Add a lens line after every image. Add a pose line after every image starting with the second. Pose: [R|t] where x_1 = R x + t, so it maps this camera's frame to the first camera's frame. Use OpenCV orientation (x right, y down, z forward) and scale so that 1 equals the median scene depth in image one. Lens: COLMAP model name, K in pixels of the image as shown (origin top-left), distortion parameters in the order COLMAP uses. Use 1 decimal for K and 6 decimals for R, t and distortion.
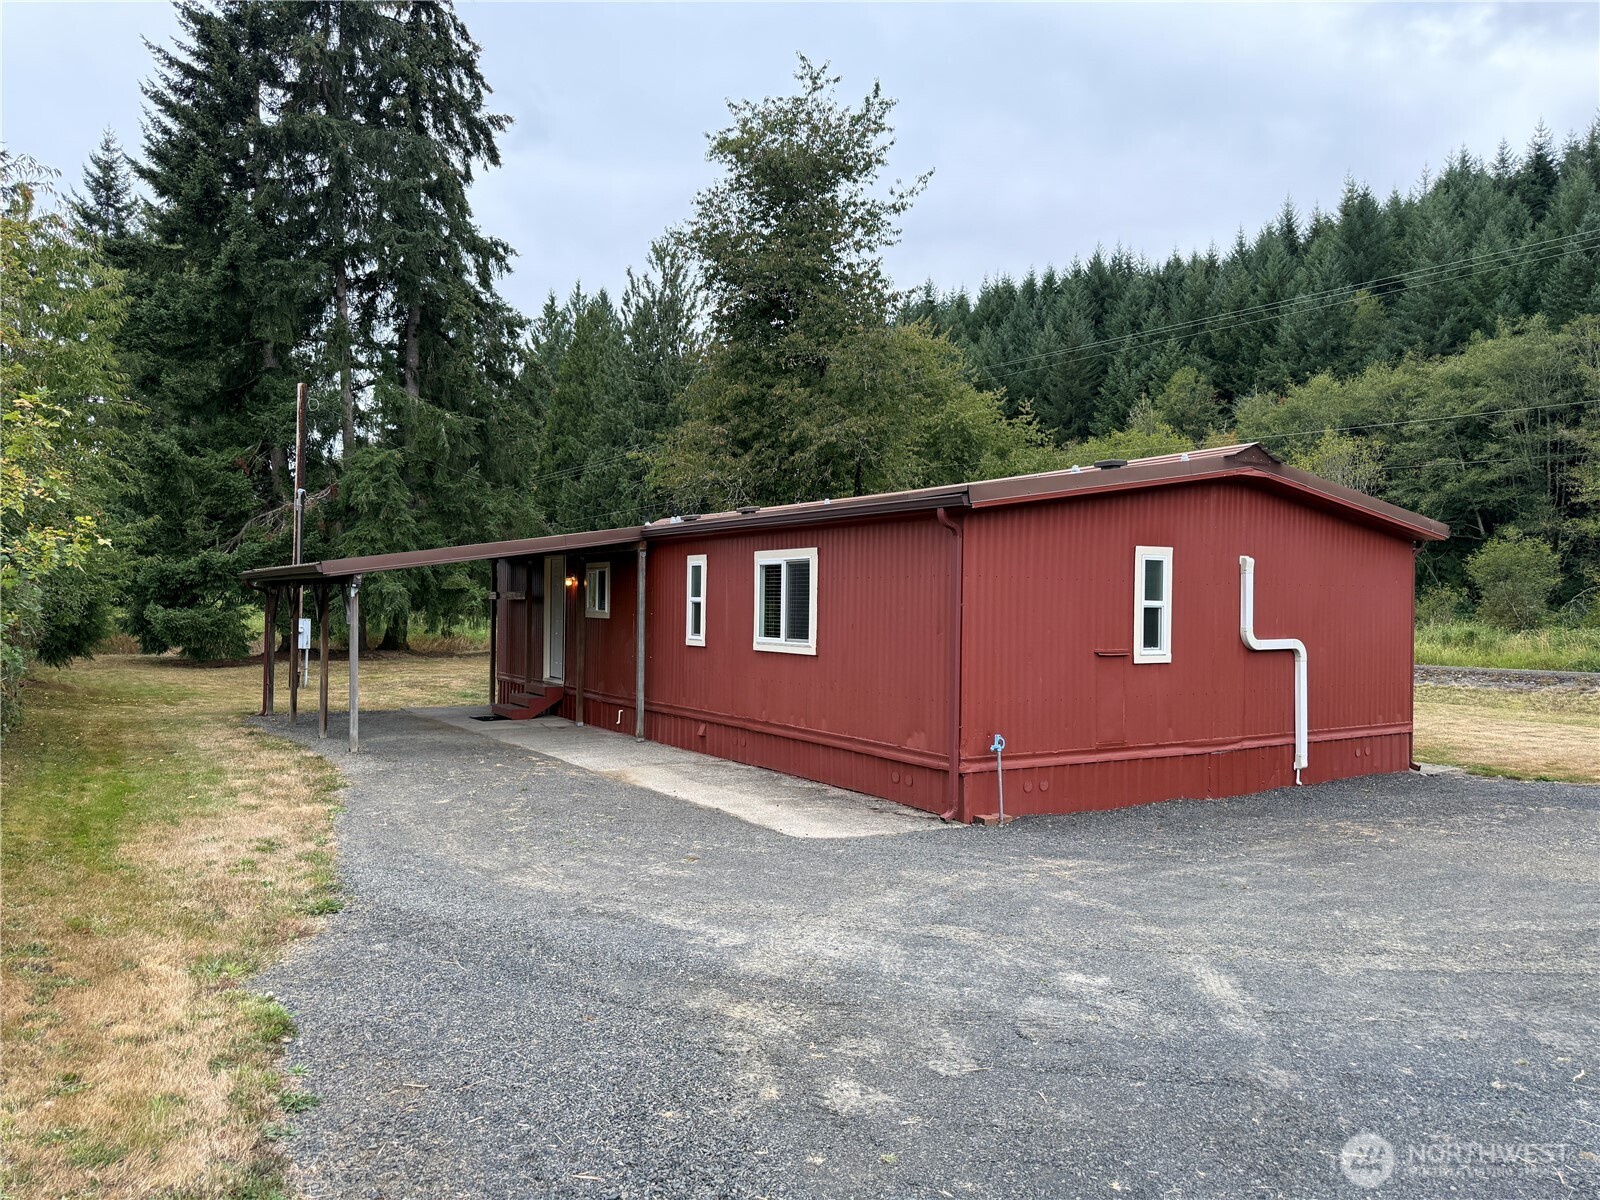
lens RADIAL K [[1143.8, 0, 871.9], [0, 1143.8, 581.6], [0, 0, 1]] dist [0.102883, -0.122072]
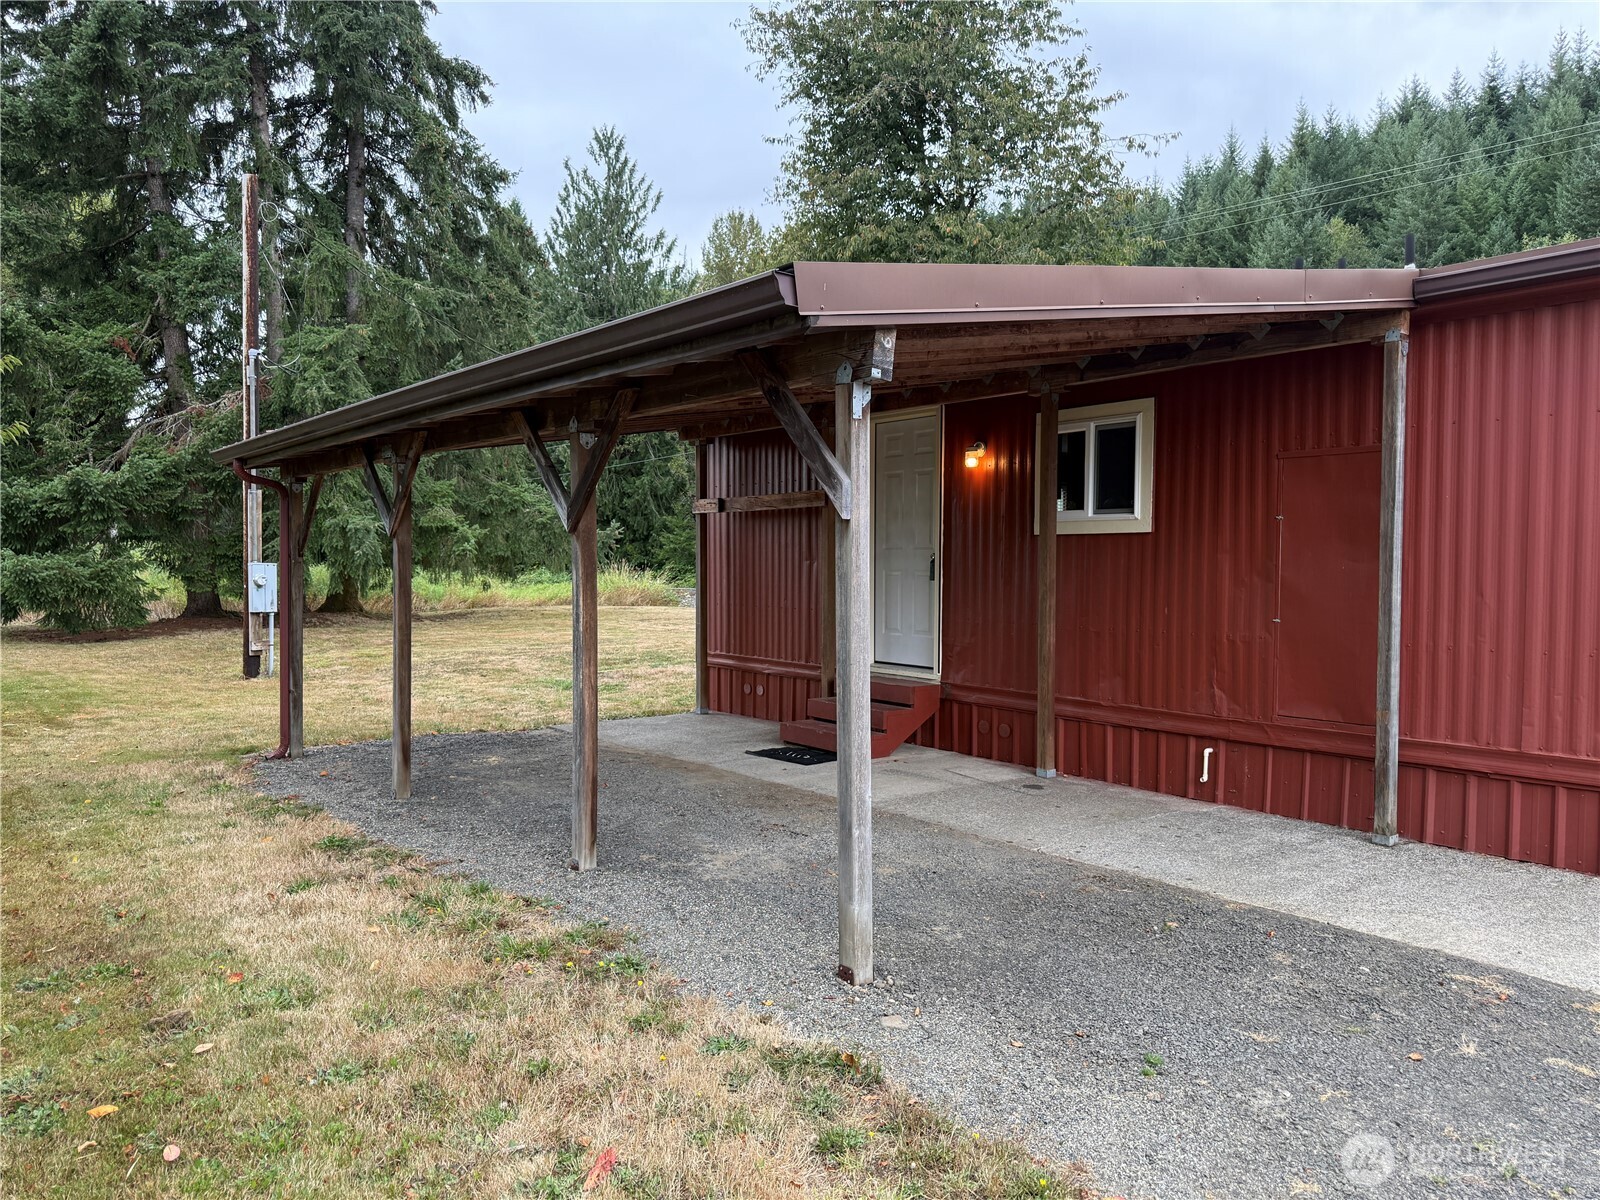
lens RADIAL K [[1123.6, 0, 846.2], [0, 1123.6, 576.1], [0, 0, 1]] dist [0.038083, -0.023079]
pose [[0.995033, -0.011552, 0.098874, -0.176215], [0.008172, 0.999371, 0.034522, 0.014937], [-0.099210, -0.033543, 0.994501, 0.273296]]
